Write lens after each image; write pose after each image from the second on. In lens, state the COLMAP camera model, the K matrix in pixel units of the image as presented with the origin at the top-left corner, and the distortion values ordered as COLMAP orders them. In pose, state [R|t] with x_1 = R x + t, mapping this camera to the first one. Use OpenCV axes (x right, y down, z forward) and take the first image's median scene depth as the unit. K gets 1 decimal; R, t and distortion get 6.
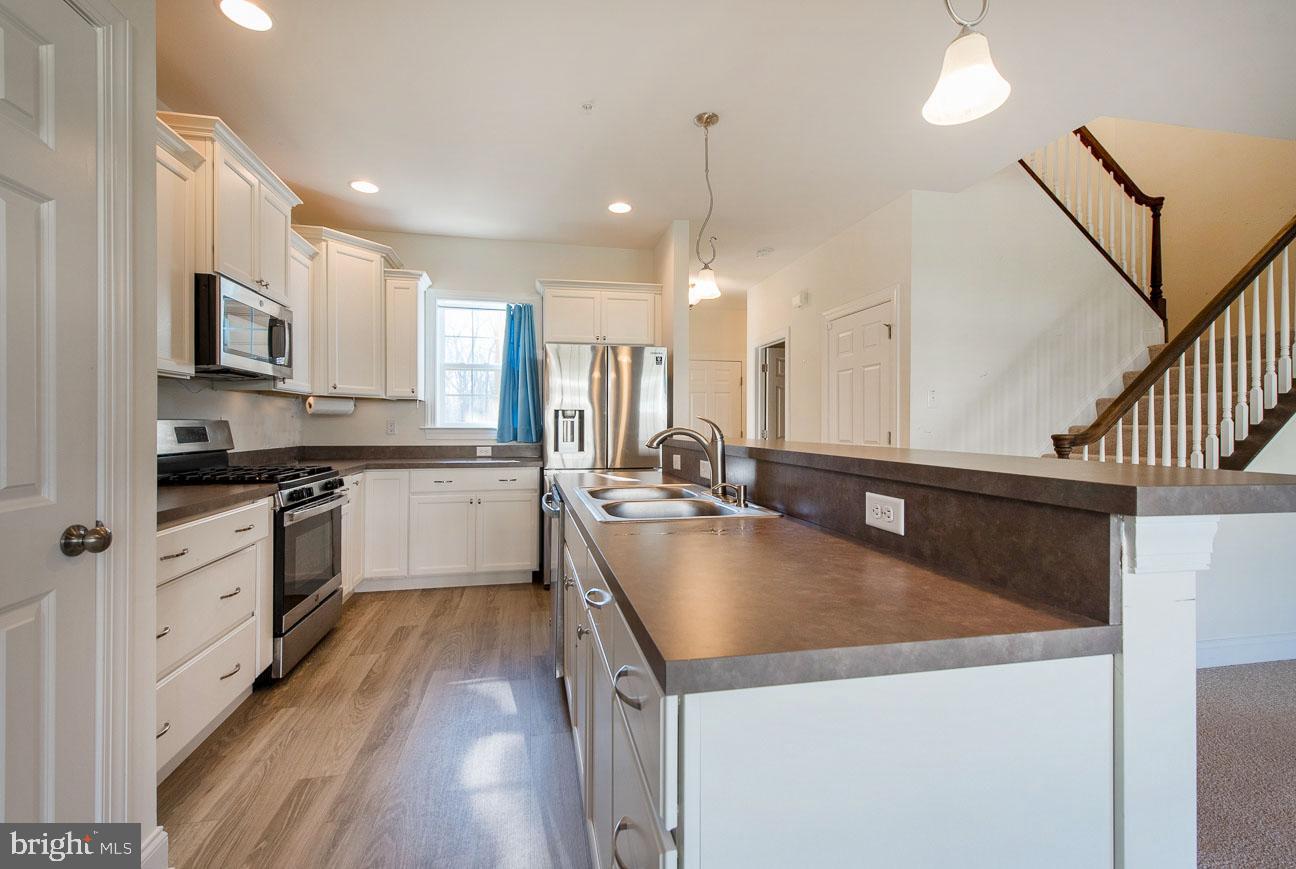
lens RADIAL K [[531.9, 0, 624.8], [0, 531.9, 423.8], [0, 0, 1]] dist [0.015793, -0.000953]
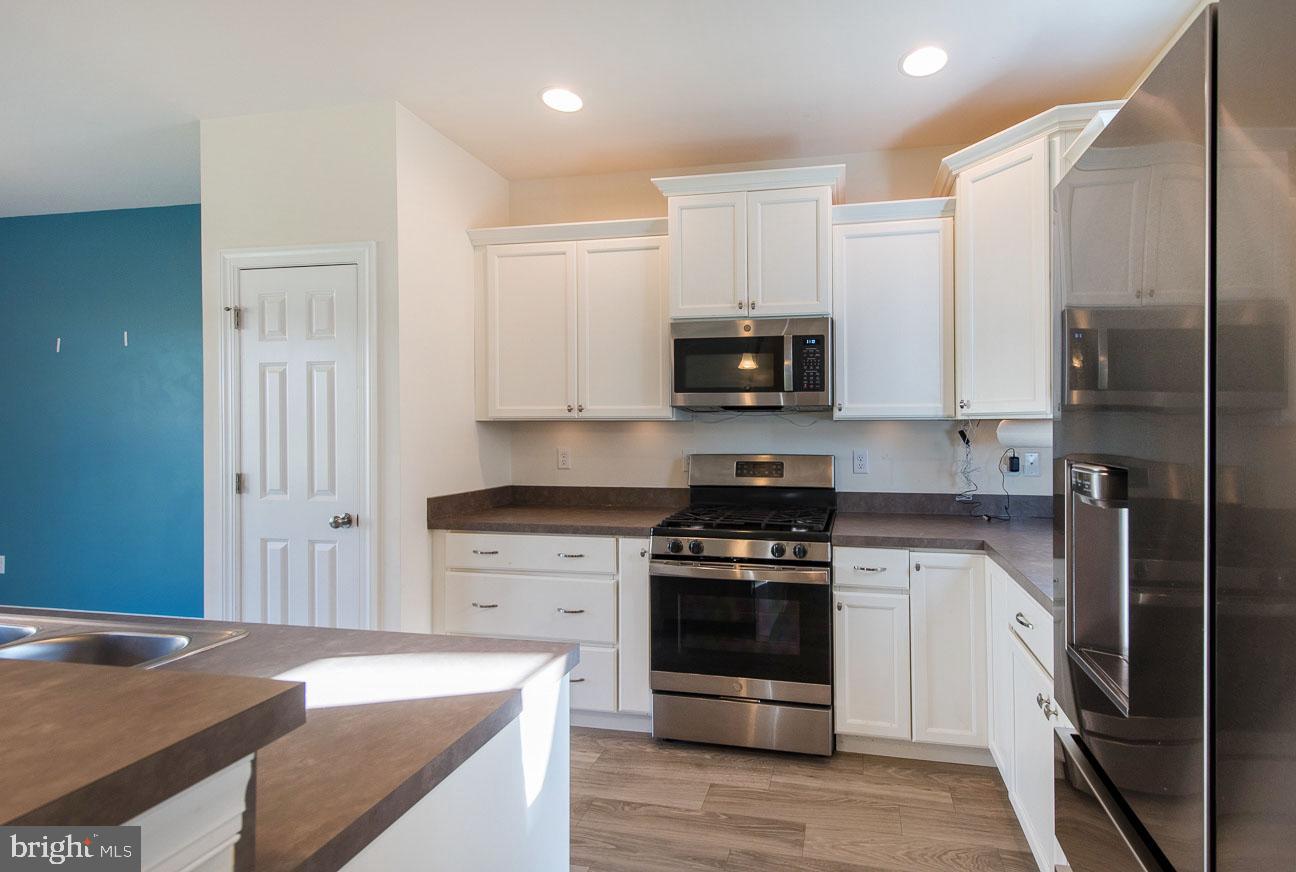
lens RADIAL K [[531.9, 0, 718.7], [0, 531.9, 430.8], [0, 0, 1]] dist [0.015793, -0.000953]
pose [[-0.337720, -0.000114, -0.941247, 0.132028], [-0.002442, 0.999997, 0.000755, -0.040108], [0.941244, 0.002553, -0.337719, 0.932148]]
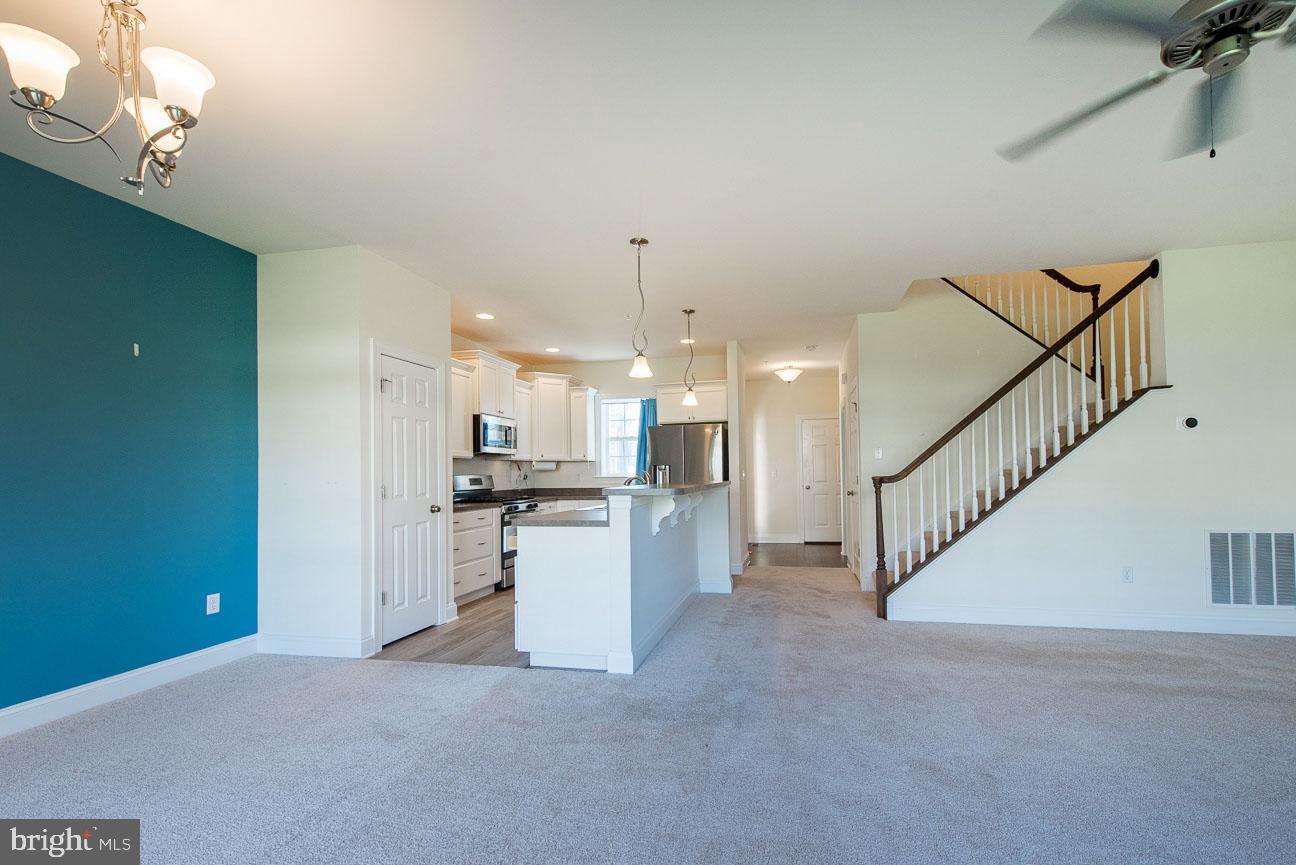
lens RADIAL K [[531.9, 0, 679.8], [0, 531.9, 462.4], [0, 0, 1]] dist [0.015793, -0.000953]
pose [[0.928912, -0.023719, -0.369541, 0.588643], [0.017843, 0.999654, -0.019313, -0.001757], [0.369871, 0.011346, 0.929014, -0.547484]]
